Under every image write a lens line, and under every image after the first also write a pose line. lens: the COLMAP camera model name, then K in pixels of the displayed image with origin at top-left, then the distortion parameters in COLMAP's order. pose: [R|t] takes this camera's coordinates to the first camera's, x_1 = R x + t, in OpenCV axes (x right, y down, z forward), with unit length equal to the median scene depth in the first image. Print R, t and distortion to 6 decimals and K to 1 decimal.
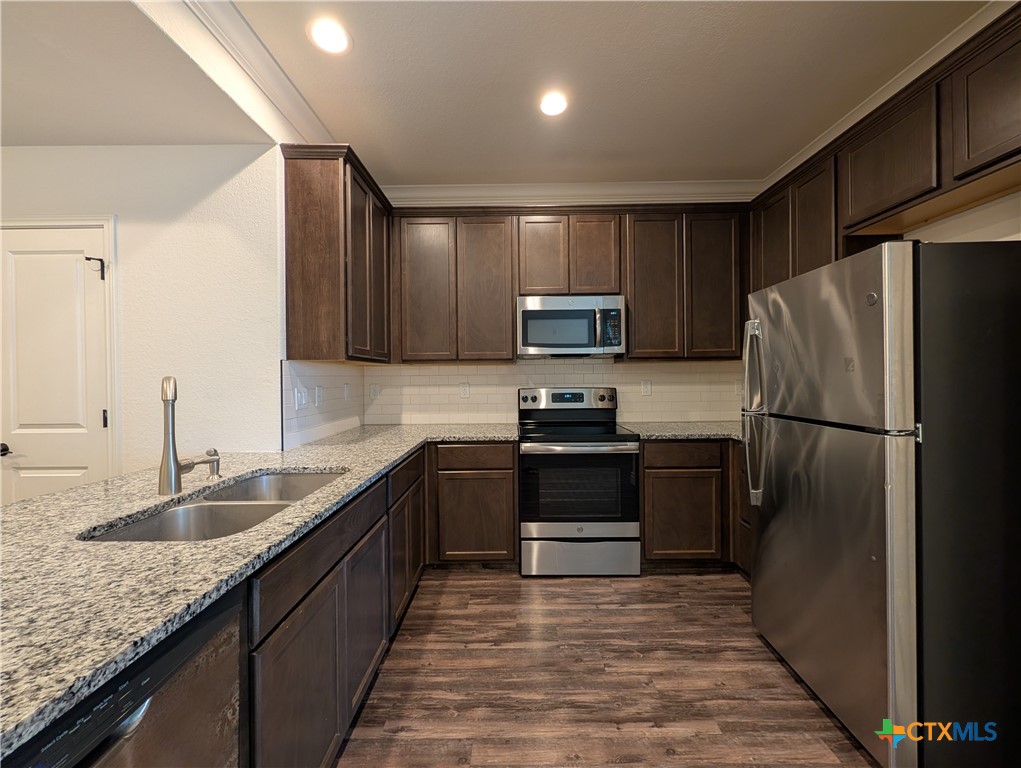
lens RADIAL K [[392.5, 0, 512.2], [0, 392.5, 380.9], [0, 0, 1]] dist [0.002046, -0.000297]
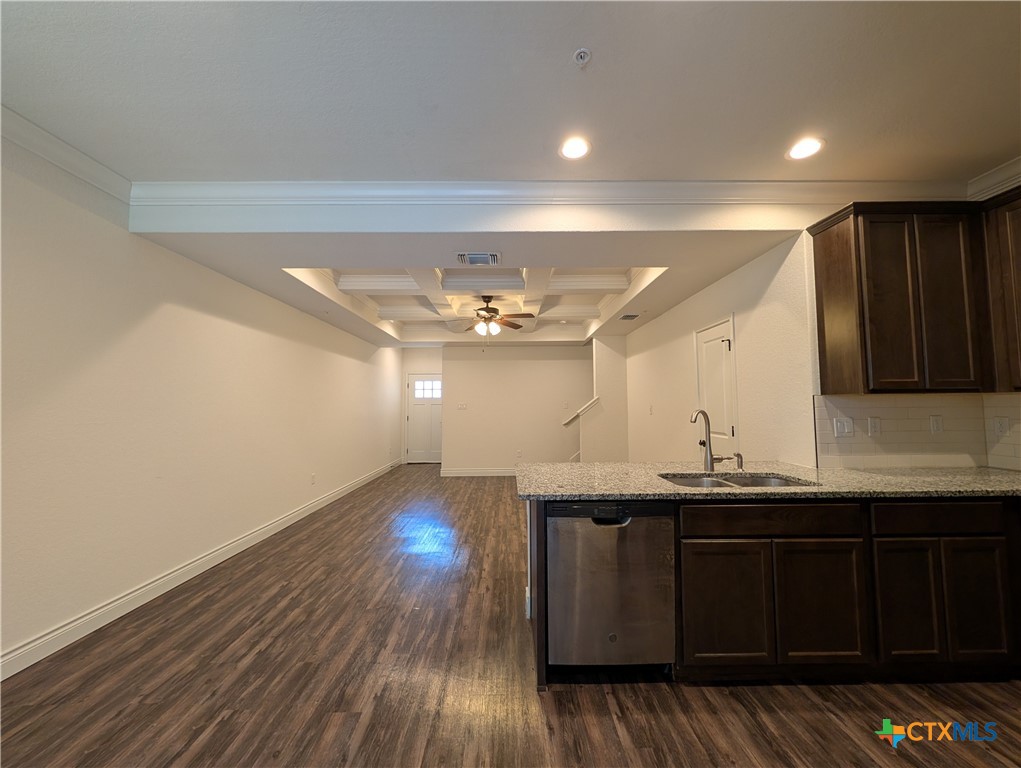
lens RADIAL K [[392.5, 0, 512.2], [0, 392.5, 380.9], [0, 0, 1]] dist [0.002046, -0.000297]
pose [[0.017963, -0.053735, -0.998394, 0.657805], [-0.003637, 0.998545, -0.053808, -0.027779], [0.999832, 0.004598, 0.017741, 0.008567]]
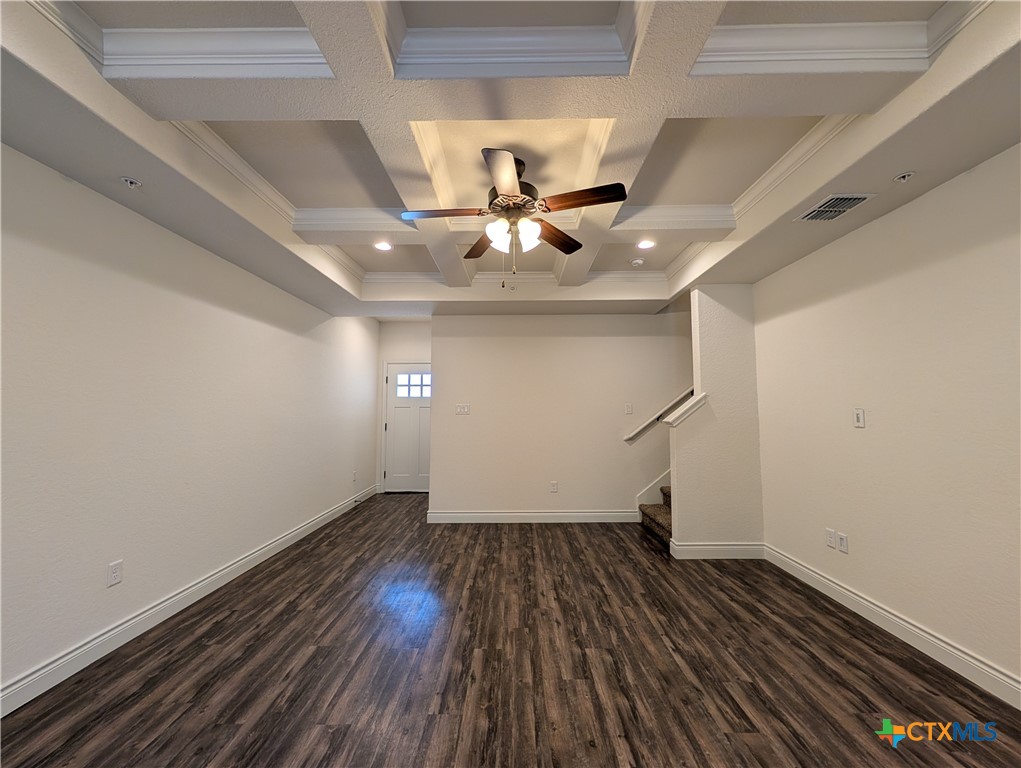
lens RADIAL K [[392.5, 0, 512.2], [0, 392.5, 380.9], [0, 0, 1]] dist [0.002046, -0.000297]
pose [[0.000105, -0.065810, -0.997832, -0.750600], [-0.007536, 0.997804, -0.065809, -0.006288], [0.999972, 0.007527, -0.000391, -0.106586]]
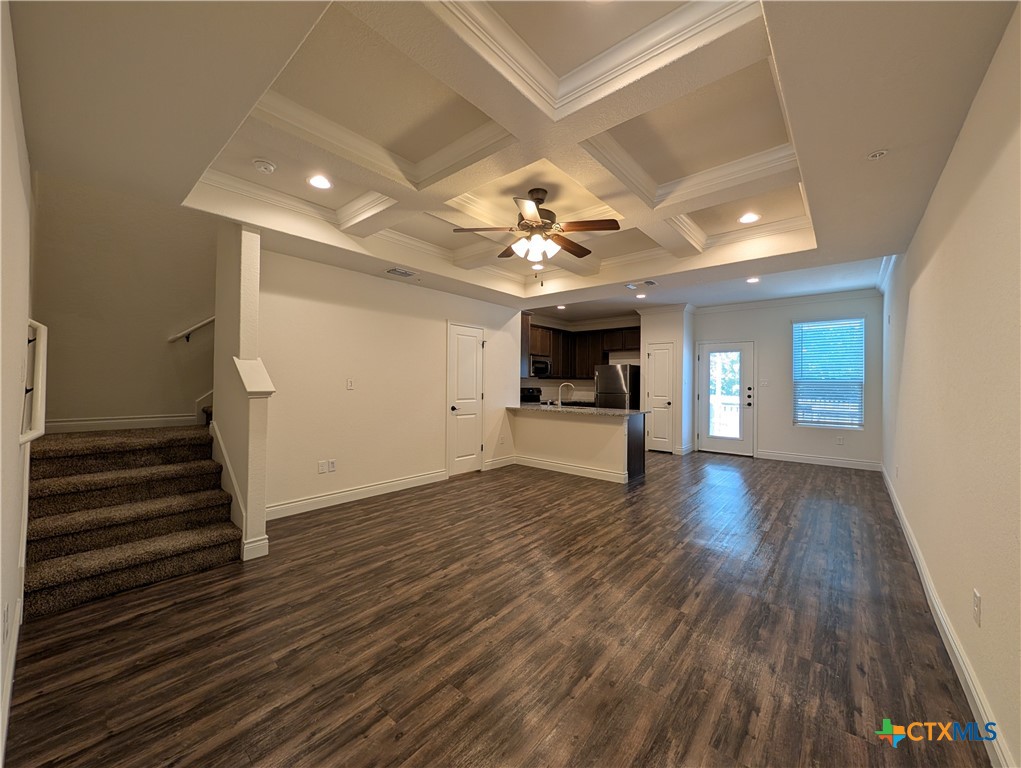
lens RADIAL K [[392.5, 0, 512.2], [0, 392.5, 380.9], [0, 0, 1]] dist [0.002046, -0.000297]
pose [[0.644096, 0.020806, 0.764661, -3.051956], [-0.009028, 0.999767, -0.019599, 0.038909], [-0.764891, 0.005720, 0.644134, -0.997450]]
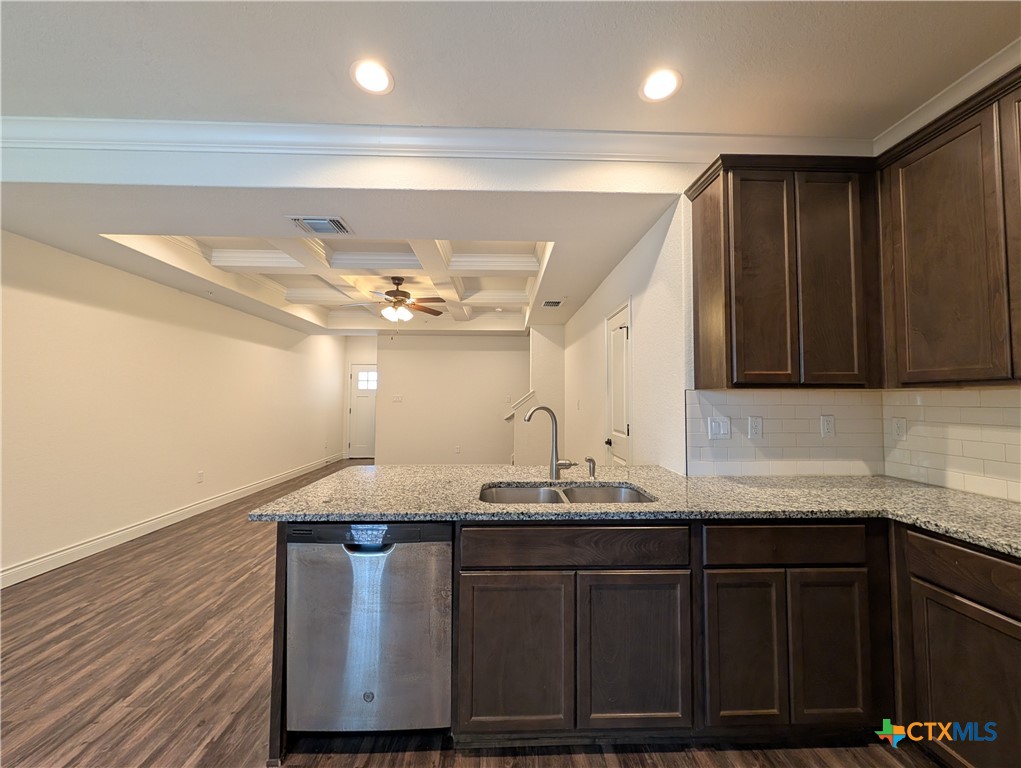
lens RADIAL K [[392.5, 0, 512.2], [0, 392.5, 380.9], [0, 0, 1]] dist [0.002046, -0.000297]
pose [[0.039127, -0.036346, -0.998573, 0.461060], [-0.014378, 0.999214, -0.036933, -0.031483], [0.999131, 0.015802, 0.038574, 0.485448]]
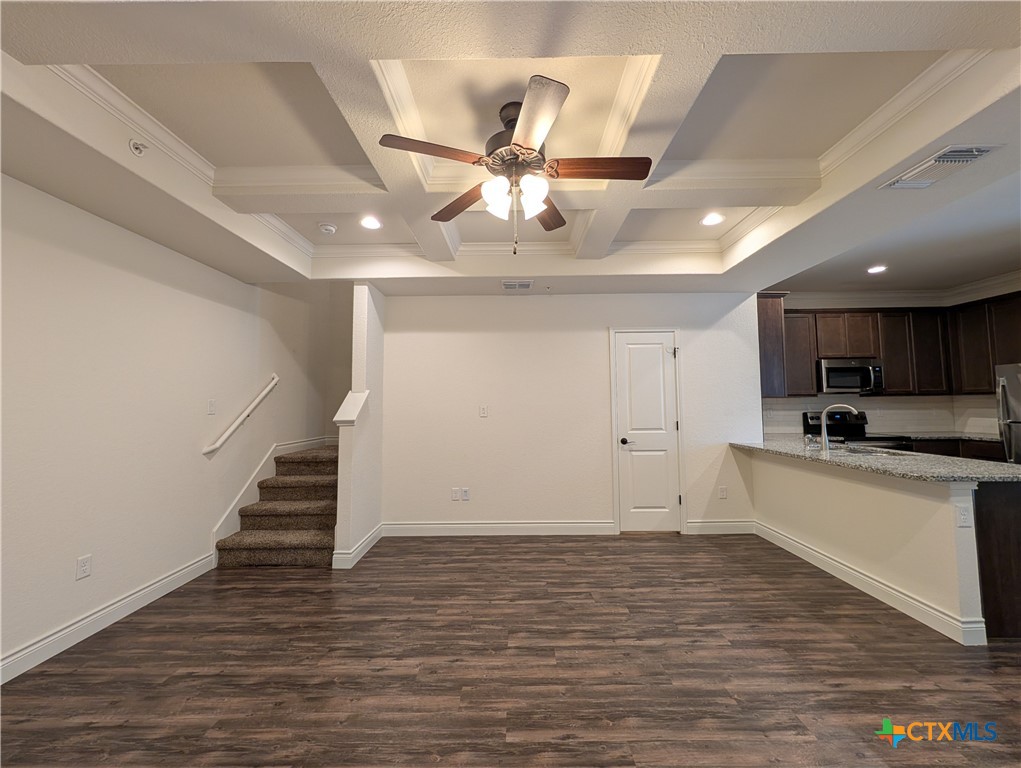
lens RADIAL K [[392.5, 0, 512.2], [0, 392.5, 380.9], [0, 0, 1]] dist [0.002046, -0.000297]
pose [[1.000000, -0.000090, 0.000711, -1.864889], [0.000141, 0.997403, -0.072016, 0.011824], [-0.000702, 0.072016, 0.997403, -1.019960]]
